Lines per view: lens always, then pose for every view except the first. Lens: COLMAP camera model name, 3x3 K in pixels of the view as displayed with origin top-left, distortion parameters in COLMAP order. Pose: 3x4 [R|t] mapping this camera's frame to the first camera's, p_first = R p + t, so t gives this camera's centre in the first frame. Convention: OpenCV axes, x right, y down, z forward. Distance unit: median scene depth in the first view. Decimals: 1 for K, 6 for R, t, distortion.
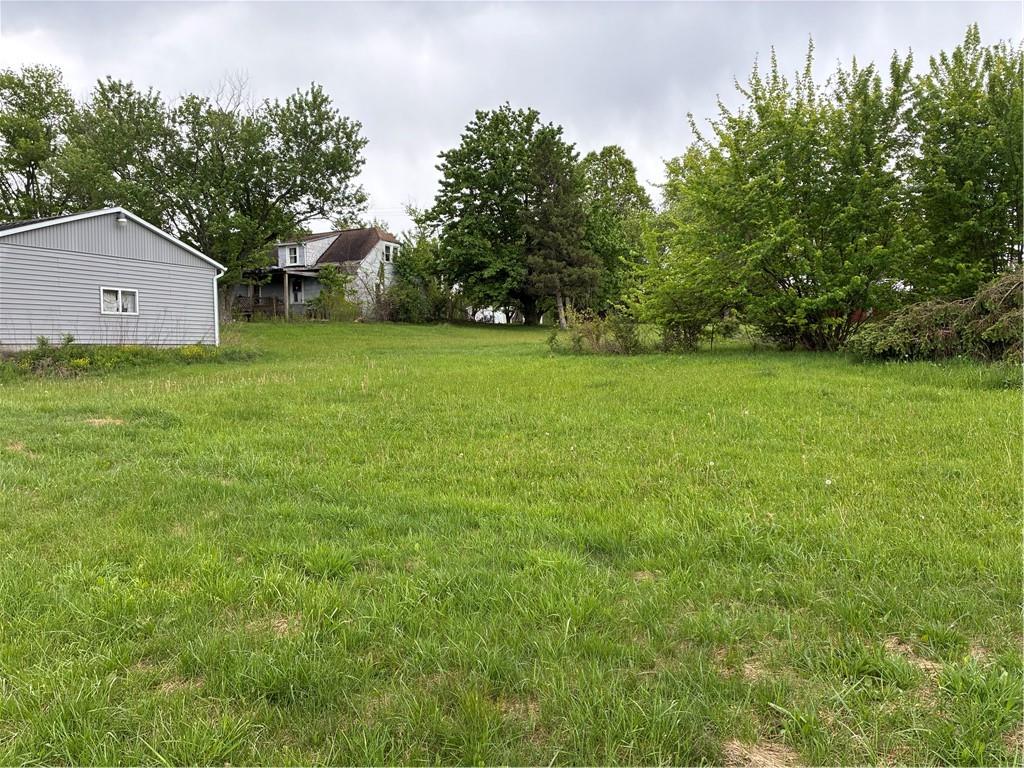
lens RADIAL K [[770.9, 0, 514.2], [0, 770.9, 373.6], [0, 0, 1]] dist [0.049061, -0.056586]
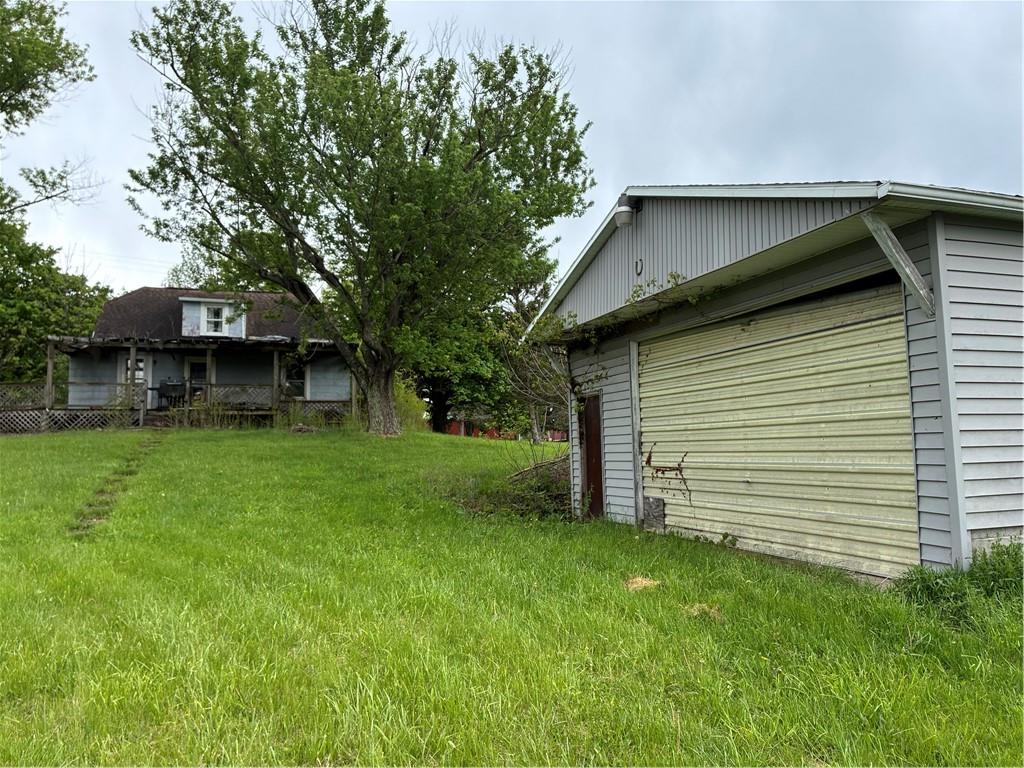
lens RADIAL K [[770.9, 0, 503.8], [0, 770.9, 374.7], [0, 0, 1]] dist [0.049061, -0.056586]
pose [[0.723241, 0.078850, 0.686080, -0.604272], [0.019197, 0.990781, -0.134105, -0.024364], [-0.690329, 0.110161, 0.715059, 0.454947]]
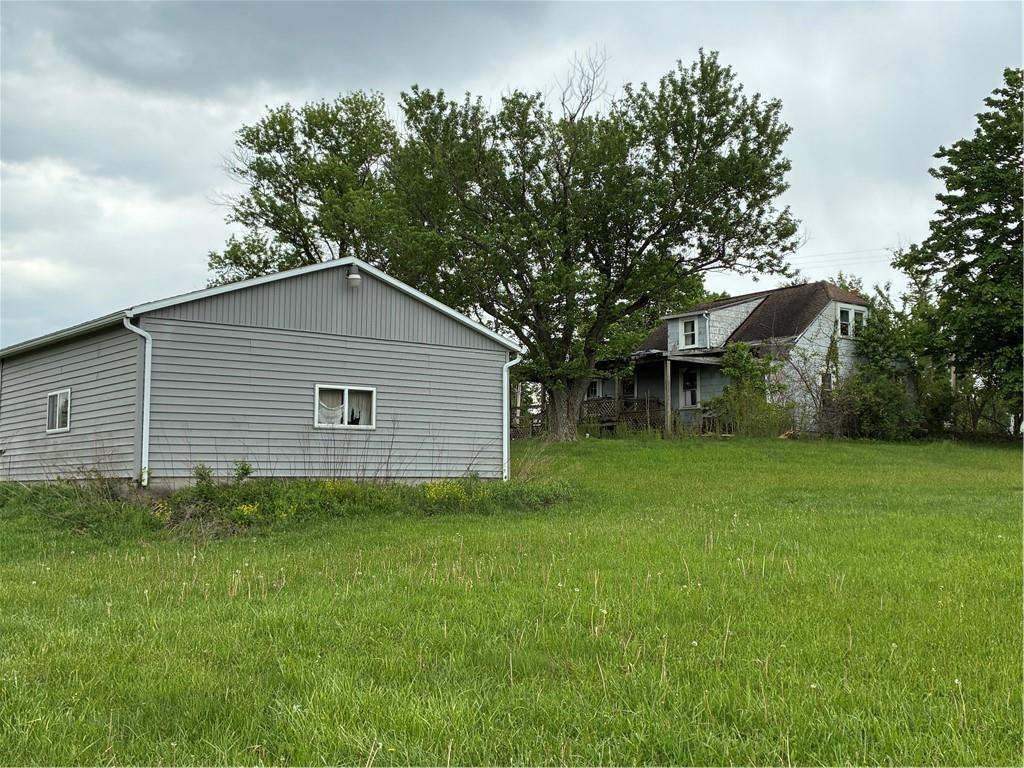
lens RADIAL K [[1120.9, 0, 503.6], [0, 1120.9, 374.0], [0, 0, 1]] dist [0.012077, 0.000000]
pose [[0.883389, -0.023418, -0.468054, 0.008879], [-0.033151, 0.993126, -0.112257, -0.012443], [0.467466, 0.114683, 0.876541, 0.146333]]
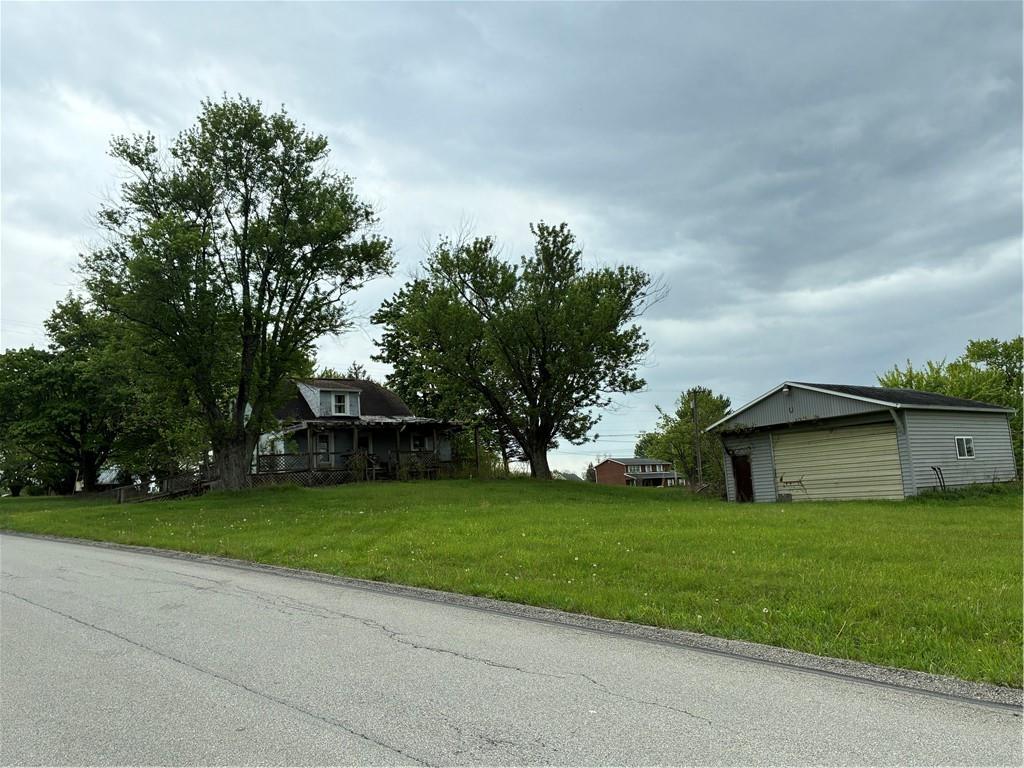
lens RADIAL K [[844.0, 0, 507.4], [0, 844.0, 380.2], [0, 0, 1]] dist [0.059019, -0.000987]
pose [[0.481332, 0.120728, 0.868184, -1.121679], [0.071354, 0.981785, -0.176085, -0.002858], [-0.873629, 0.146704, 0.463951, 0.459734]]
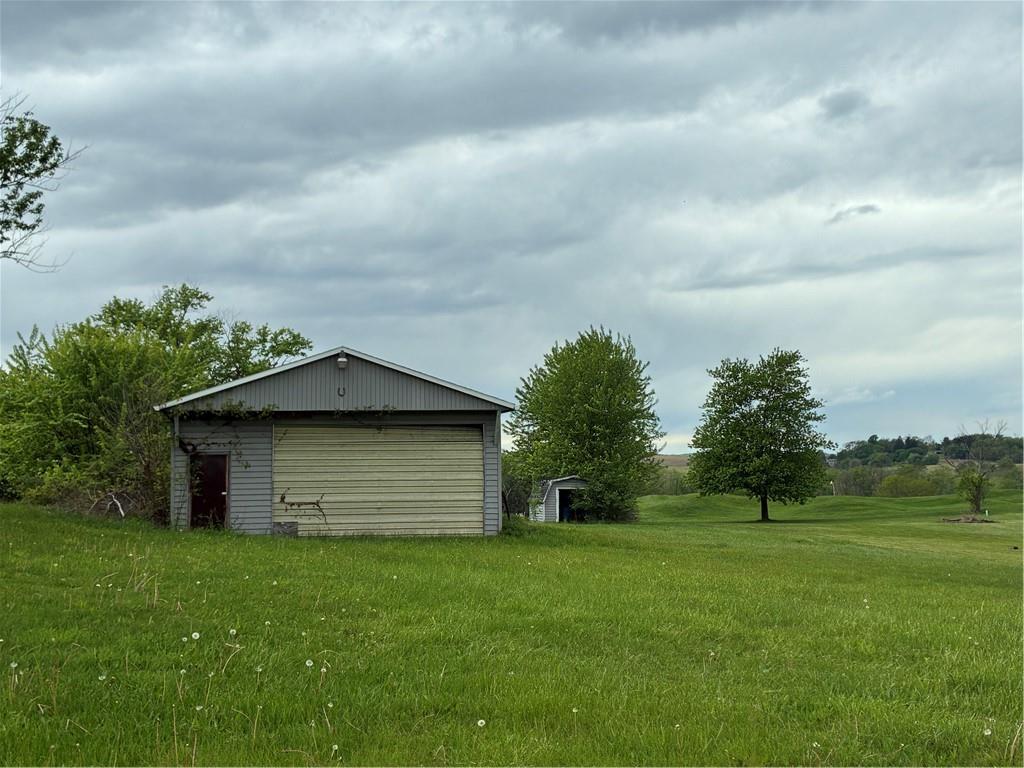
lens RADIAL K [[1232.0, 0, 469.0], [0, 1232.0, 364.7], [0, 0, 1]] dist [0.133546, 0.000000]
pose [[-0.516841, 0.105396, 0.849569, -0.990878], [0.040306, 0.994288, -0.098829, -0.031140], [-0.855132, -0.016836, -0.518137, 0.841513]]
